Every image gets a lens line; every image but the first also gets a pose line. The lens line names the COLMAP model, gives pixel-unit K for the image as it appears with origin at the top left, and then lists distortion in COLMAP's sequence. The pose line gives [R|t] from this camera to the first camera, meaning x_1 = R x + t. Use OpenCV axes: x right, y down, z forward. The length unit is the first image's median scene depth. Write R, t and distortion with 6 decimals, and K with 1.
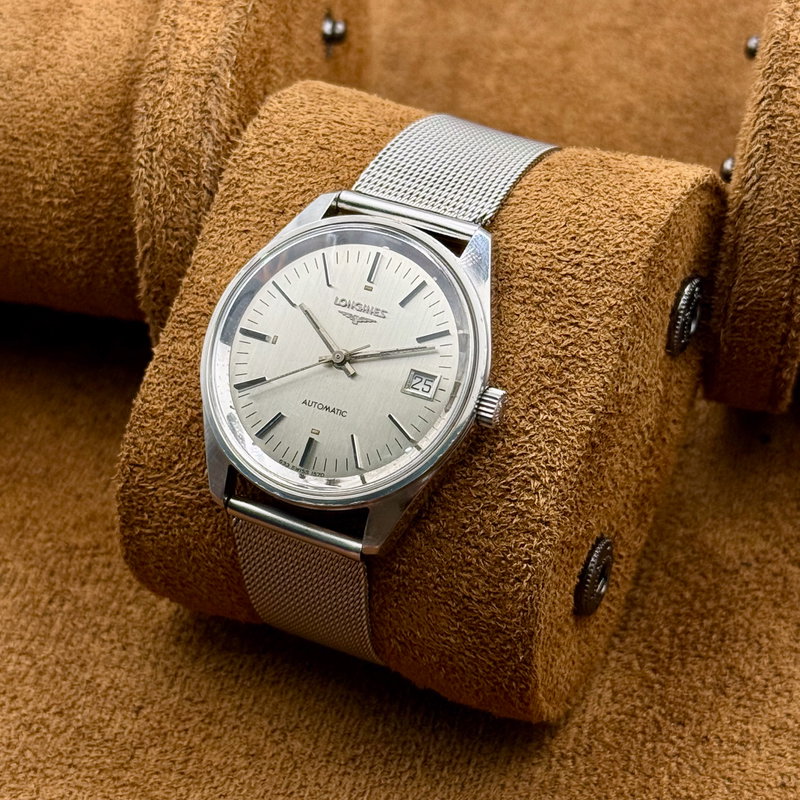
lens RADIAL K [[2158.9, 0, 383.2], [0, 2158.9, 399.3], [0, 0, 1]] dist [0.055093, 0.085432]
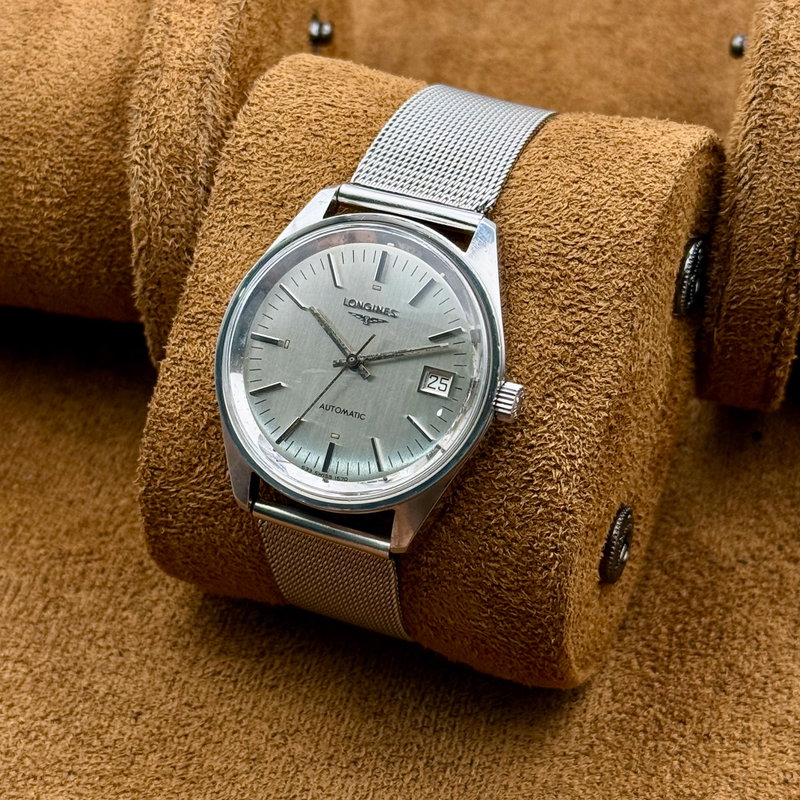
lens RADIAL K [[2158.9, 0, 383.2], [0, 2158.9, 399.3], [0, 0, 1]] dist [0.055093, 0.085432]
pose [[0.997156, -0.074188, 0.013274, -0.020722], [0.072368, 0.991702, 0.106250, -0.104881], [-0.021047, -0.104987, 0.994251, -0.000312]]
